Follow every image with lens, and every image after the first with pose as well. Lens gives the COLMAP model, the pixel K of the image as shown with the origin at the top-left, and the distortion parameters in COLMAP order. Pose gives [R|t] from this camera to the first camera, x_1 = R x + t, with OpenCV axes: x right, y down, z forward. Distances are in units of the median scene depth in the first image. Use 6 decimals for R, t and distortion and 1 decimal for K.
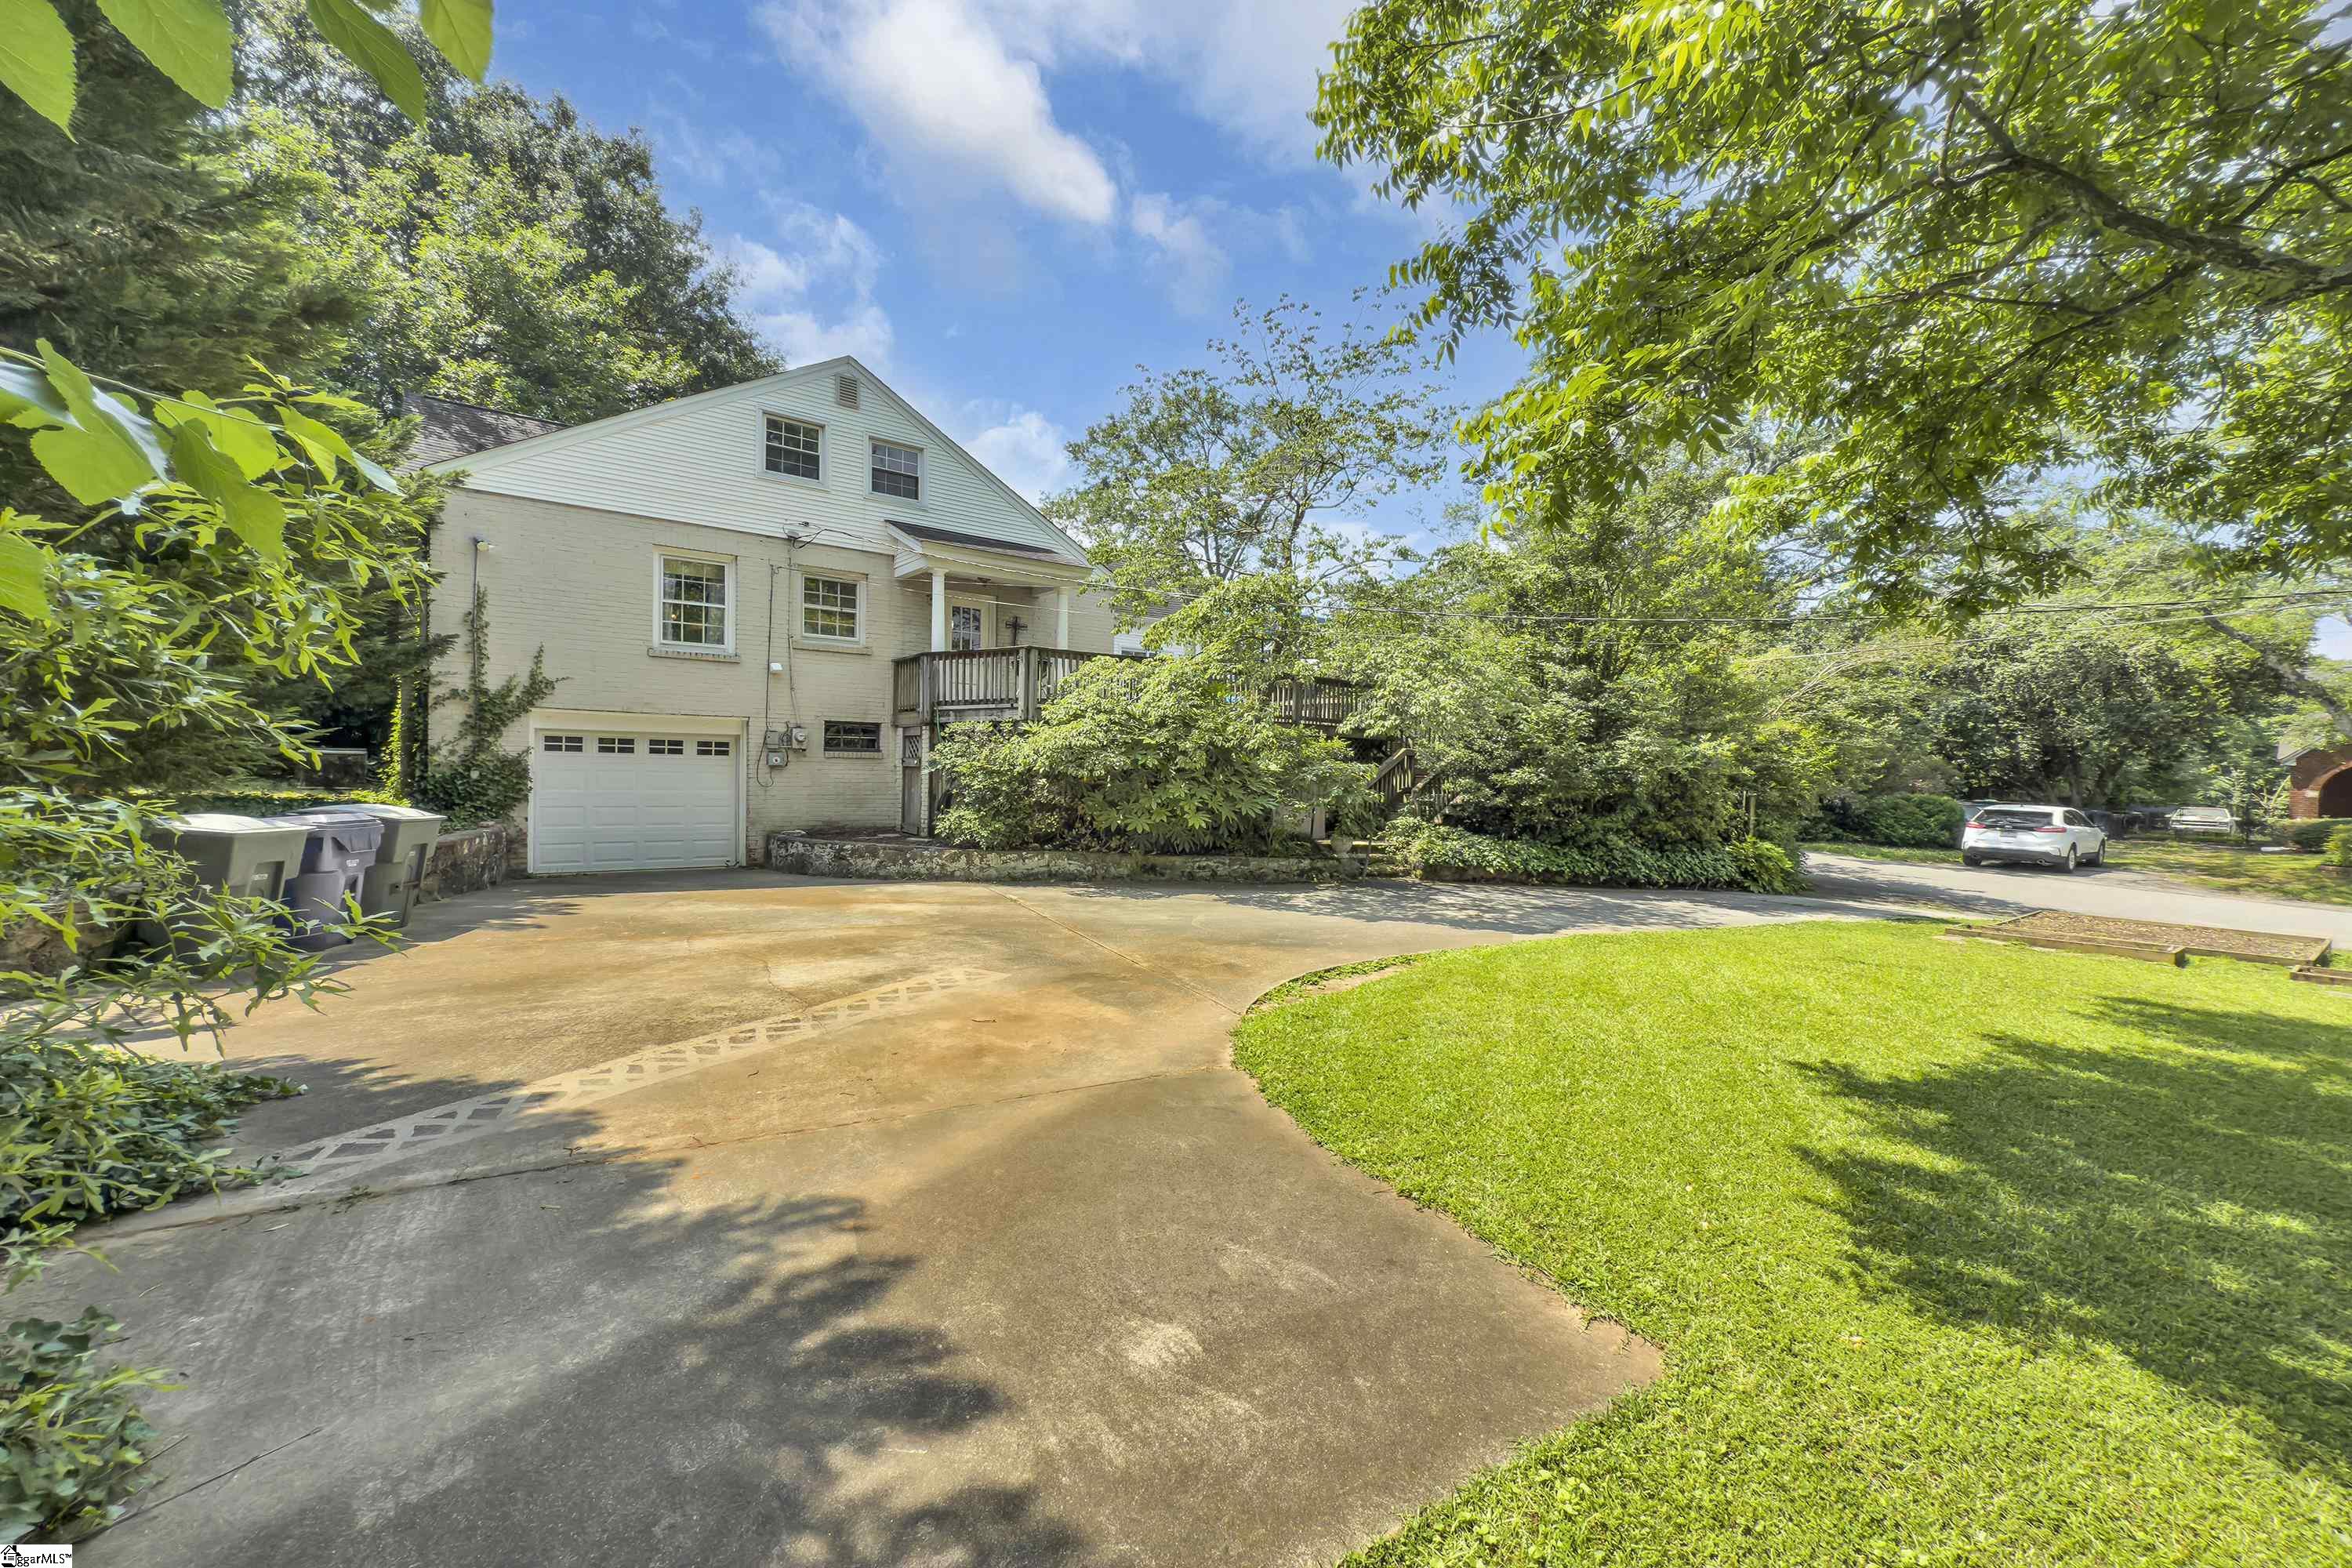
lens RADIAL K [[930.4, 0, 1176.0], [0, 930.4, 784.0], [0, 0, 1]] dist [-0.000371, 0.000027]
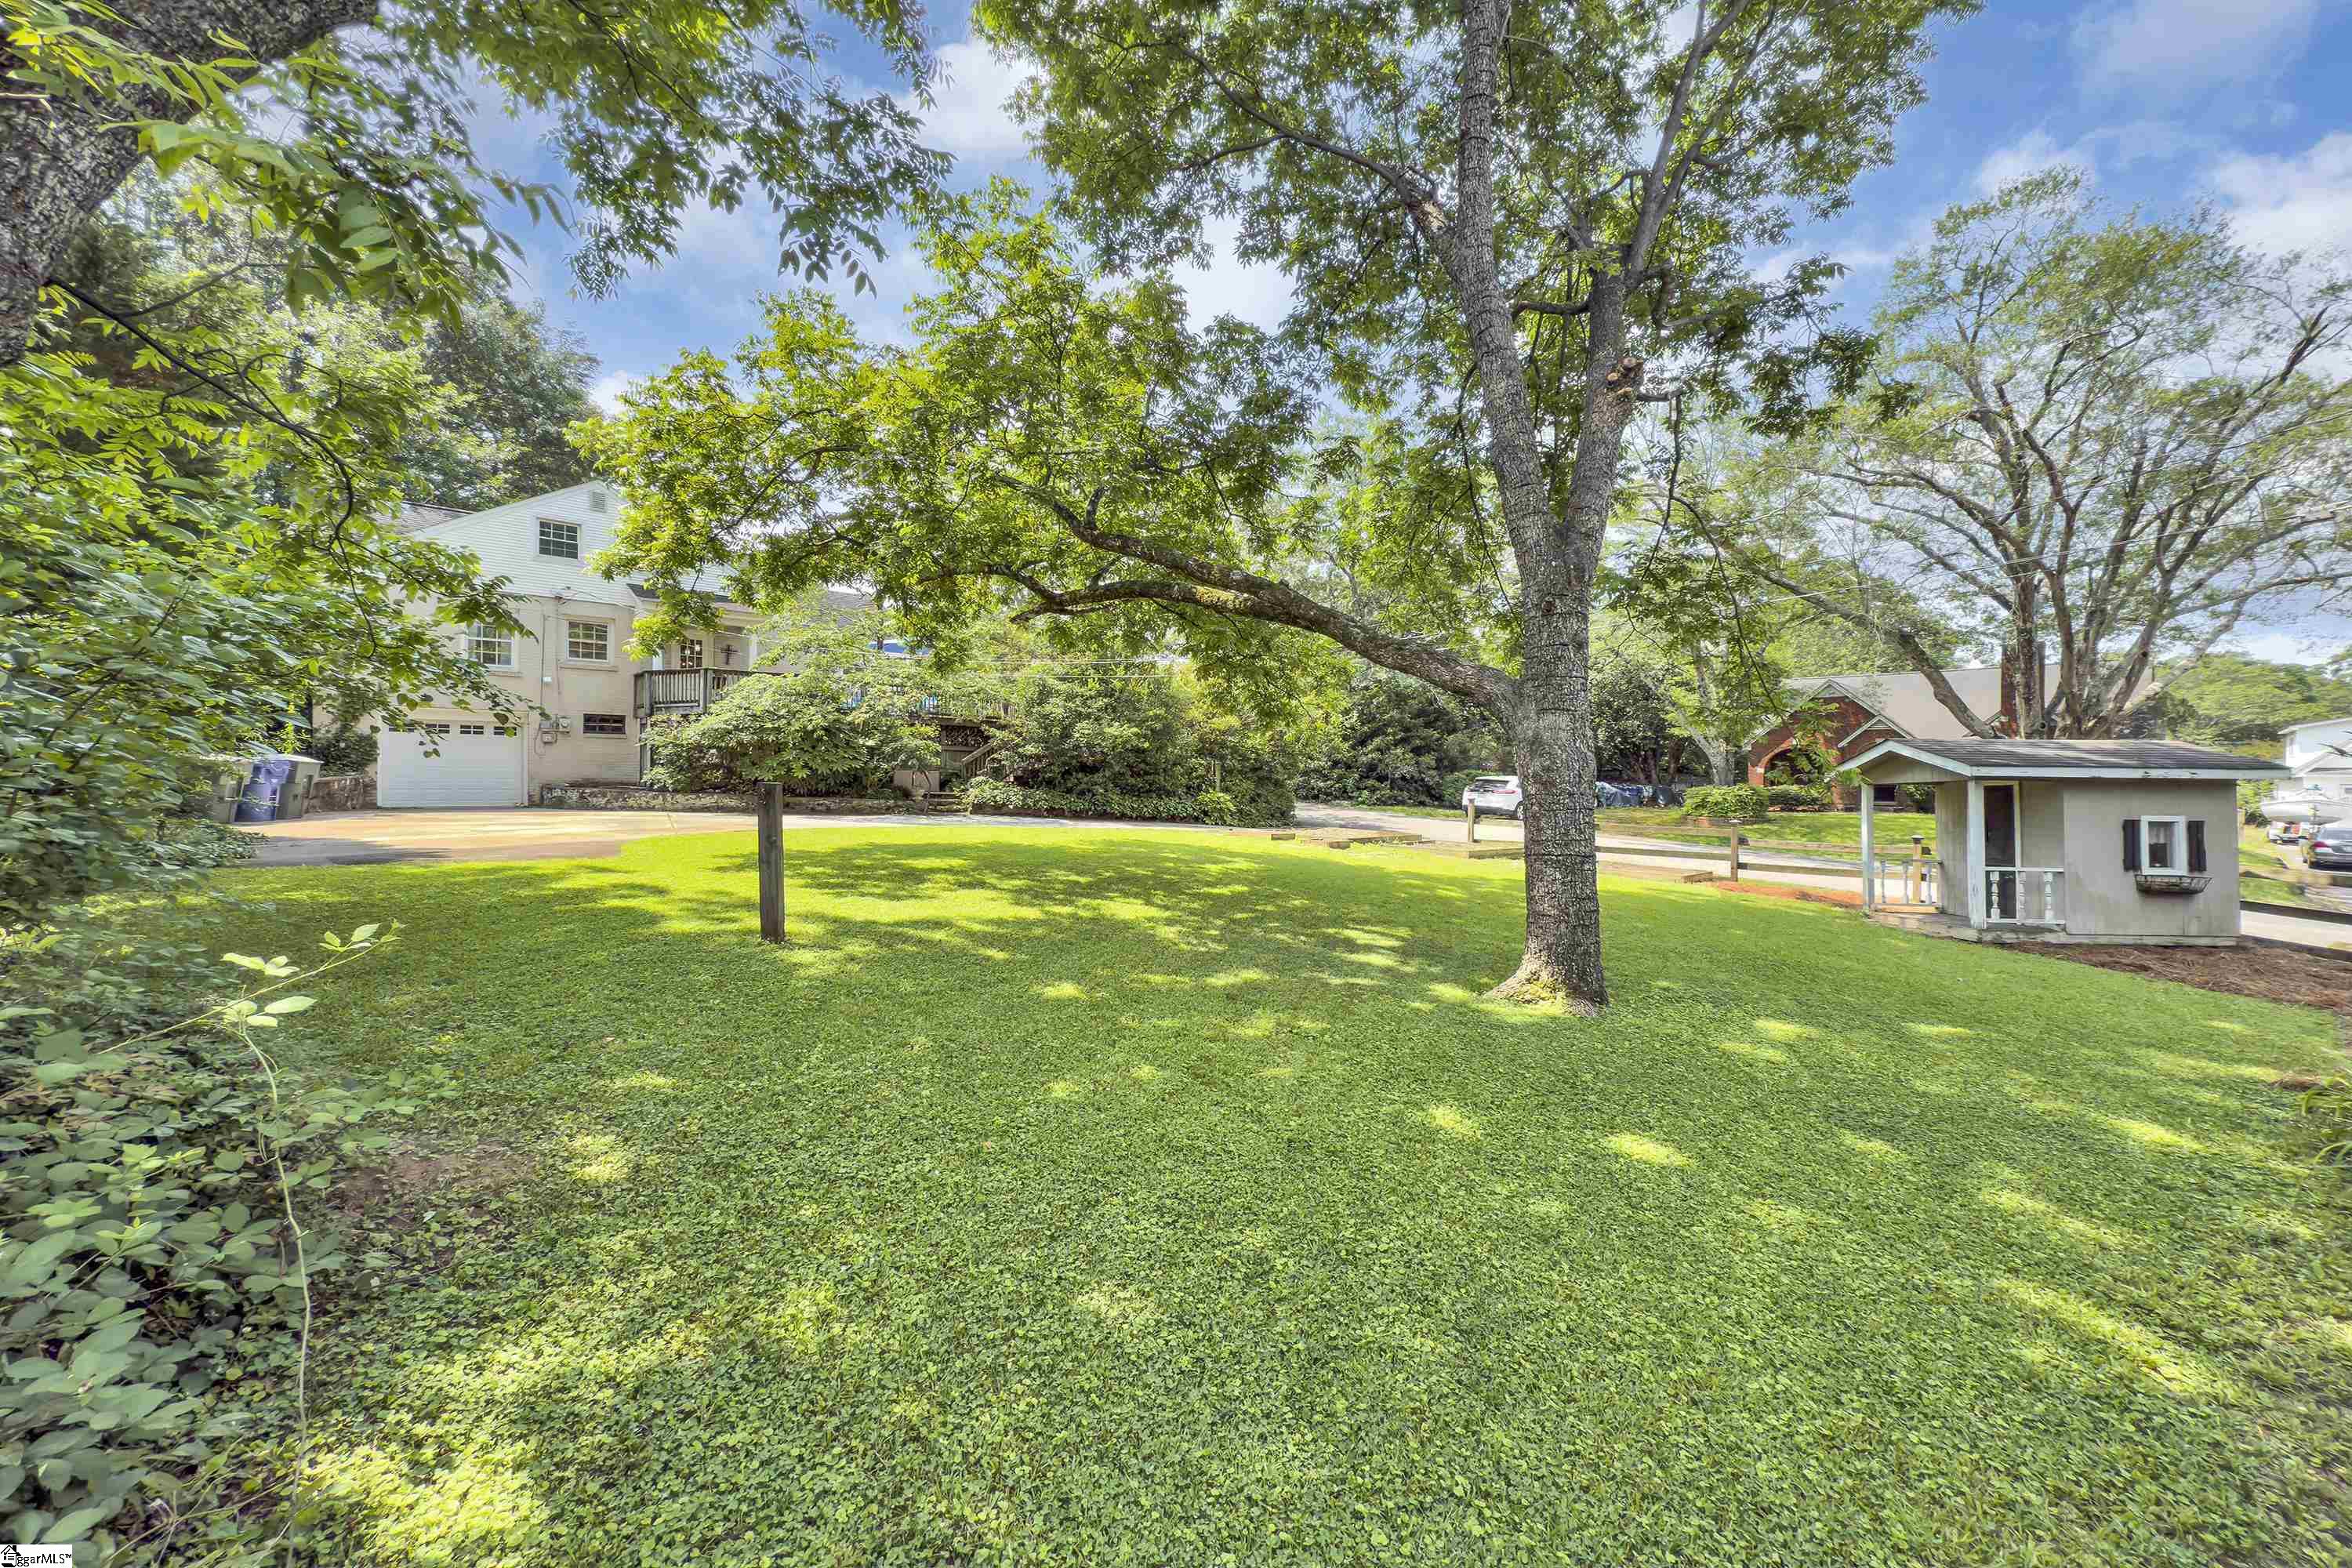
lens RADIAL K [[930.4, 0, 1176.0], [0, 930.4, 784.0], [0, 0, 1]] dist [-0.000371, 0.000027]
pose [[0.997307, -0.002966, 0.073284, 0.546488], [0.002775, 0.999992, 0.002704, 0.052824], [-0.073292, -0.002493, 0.997307, -0.687654]]
